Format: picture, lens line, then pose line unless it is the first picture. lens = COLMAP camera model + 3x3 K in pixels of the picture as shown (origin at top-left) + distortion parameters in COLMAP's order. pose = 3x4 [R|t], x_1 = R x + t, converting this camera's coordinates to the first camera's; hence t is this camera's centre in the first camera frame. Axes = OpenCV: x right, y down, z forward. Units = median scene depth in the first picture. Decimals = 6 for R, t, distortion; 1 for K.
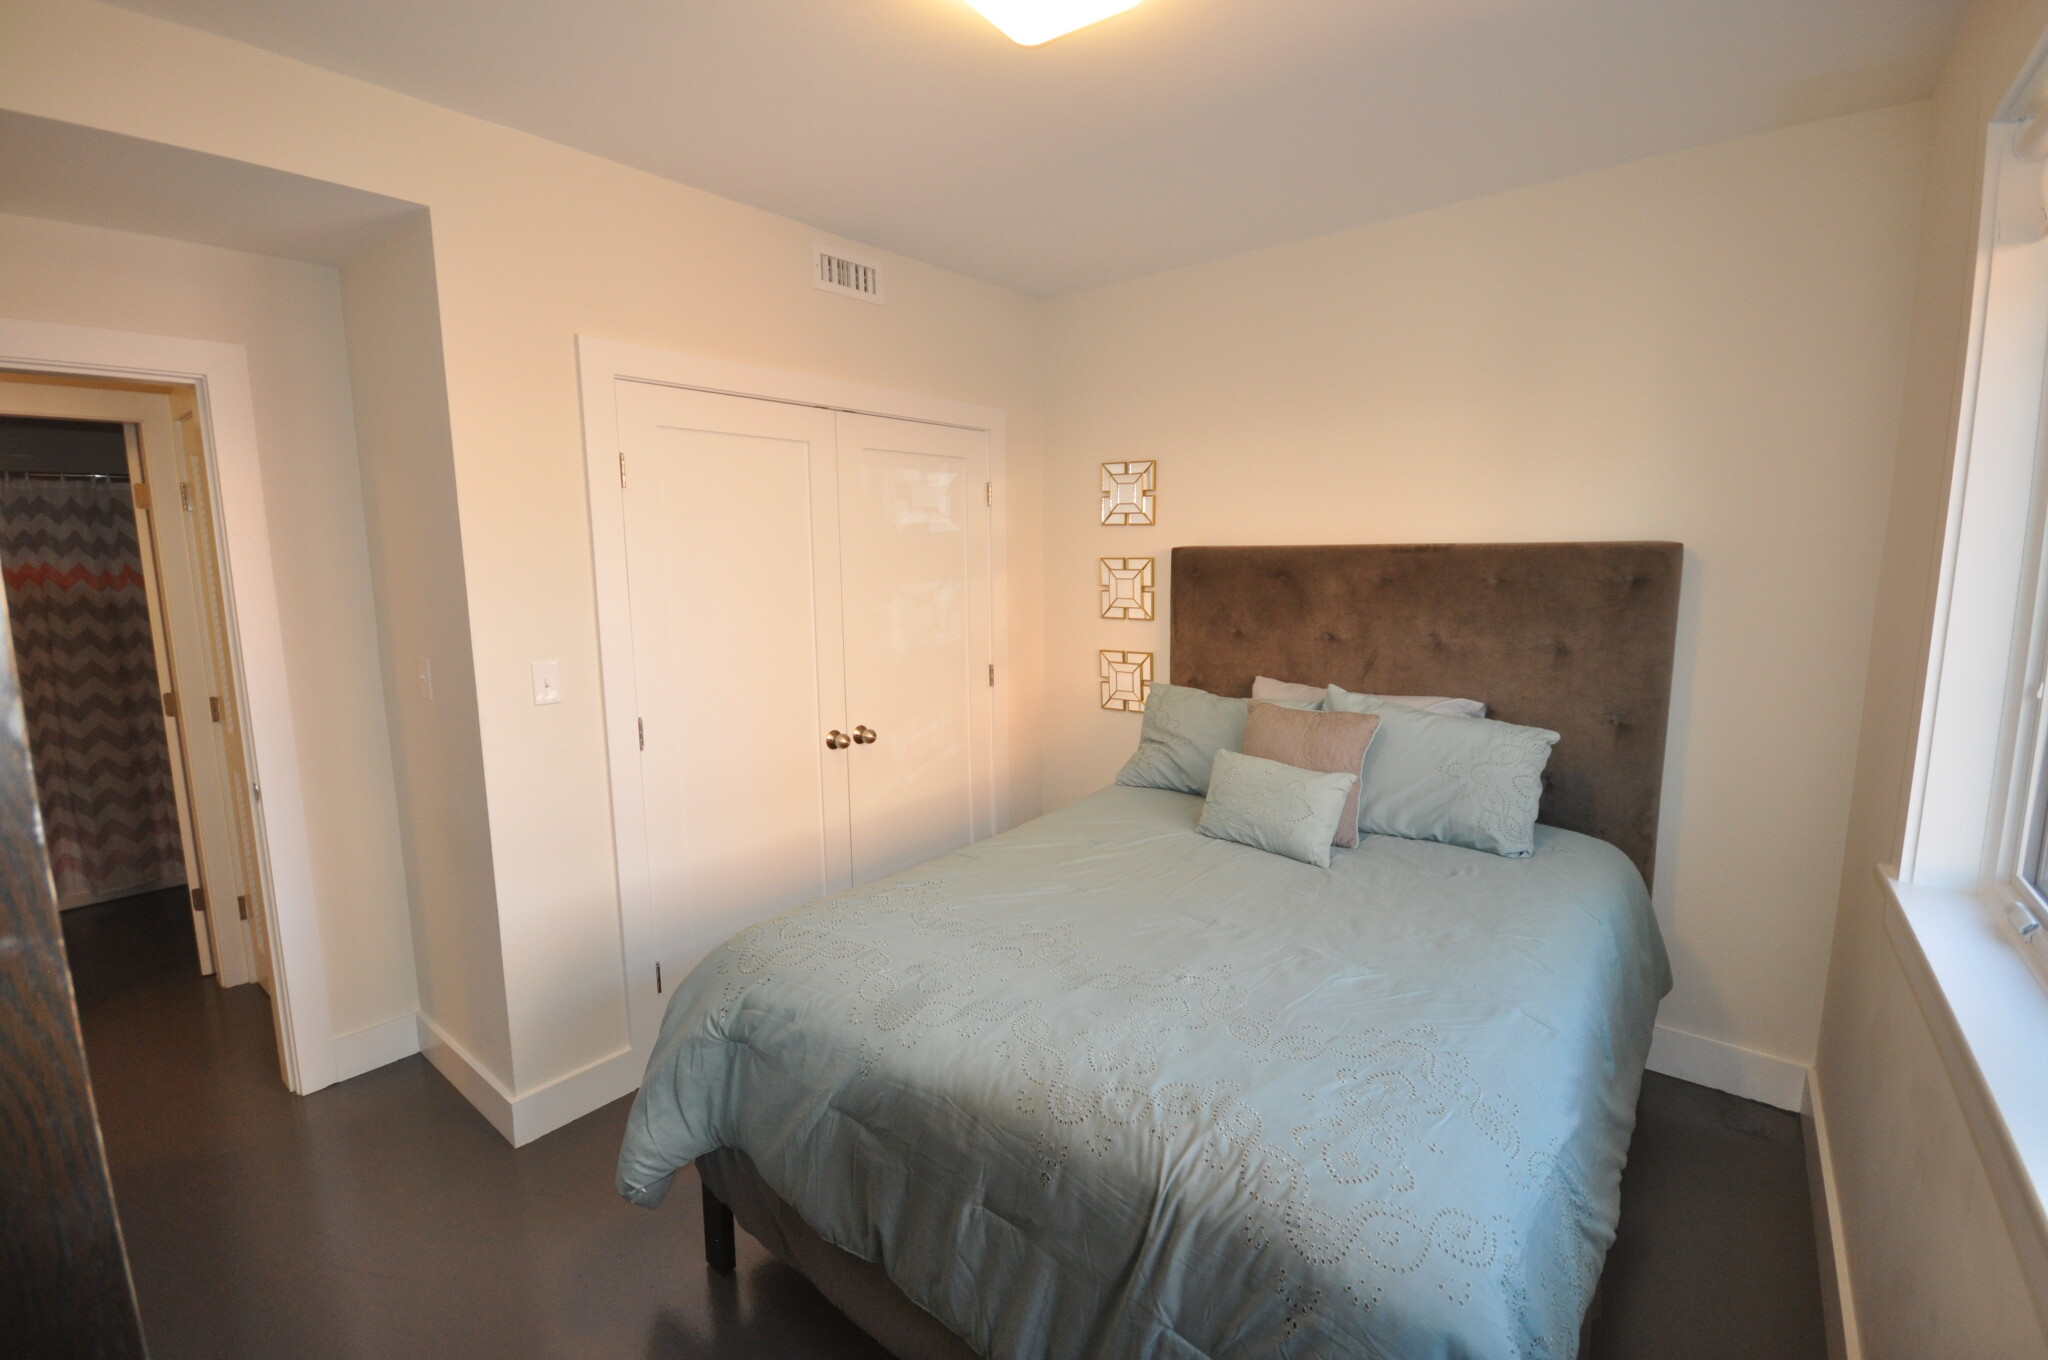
lens RADIAL K [[894.9, 0, 1024.0], [0, 894.9, 680.0], [0, 0, 1]] dist [-0.004188, -0.000432]
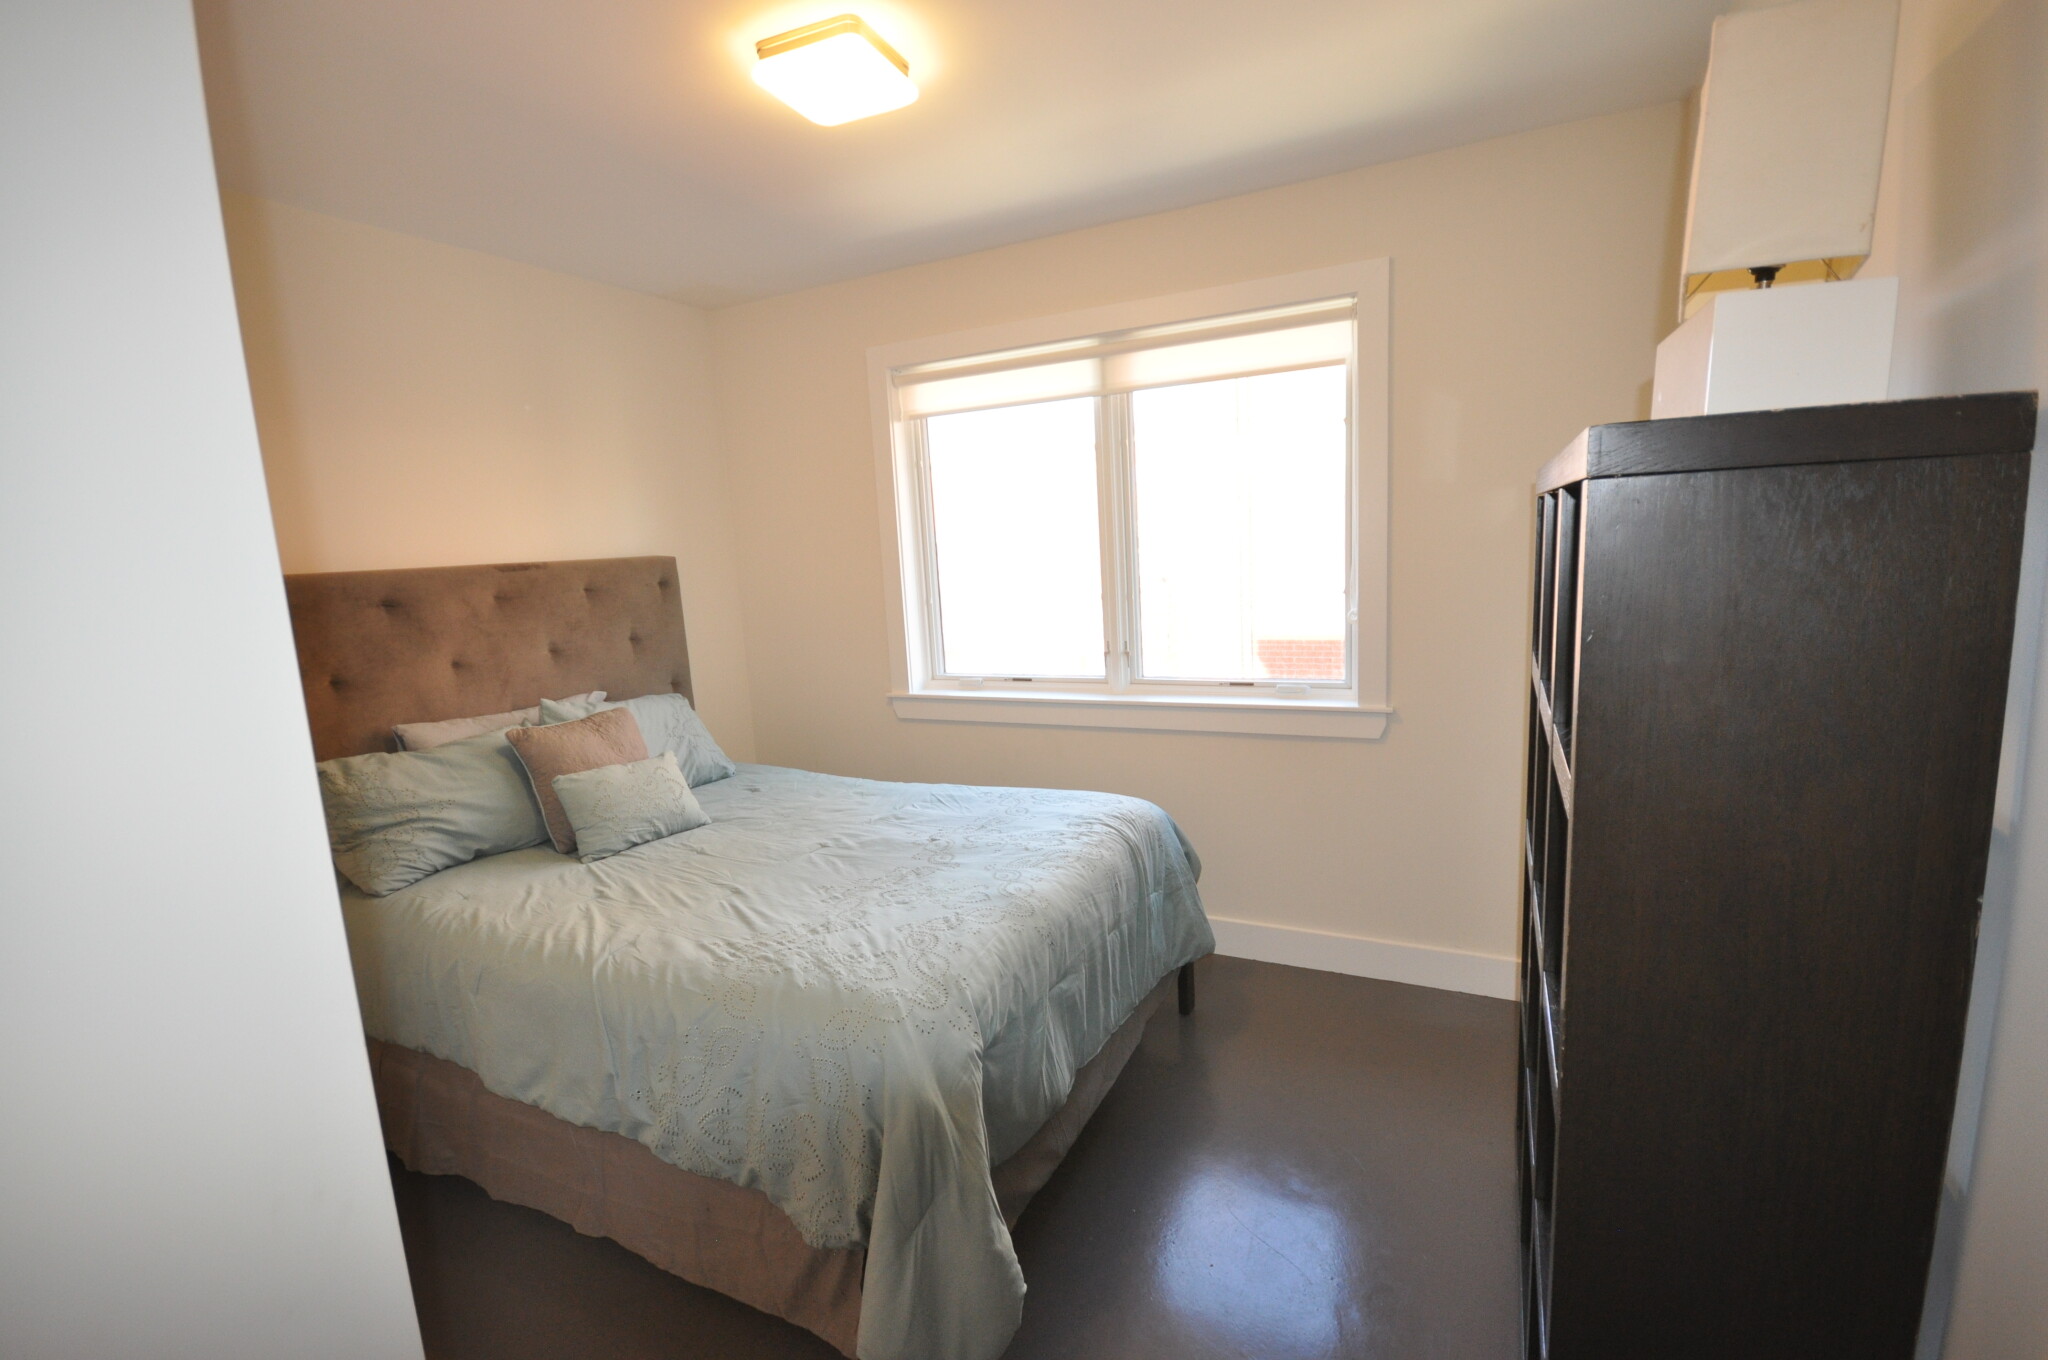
lens RADIAL K [[894.9, 0, 1024.0], [0, 894.9, 680.0], [0, 0, 1]] dist [-0.004188, -0.000432]
pose [[-0.210608, -0.132737, 0.968517, -0.836422], [0.190689, 0.966129, 0.173876, -0.097971], [-0.958792, 0.221305, -0.178162, 0.720939]]
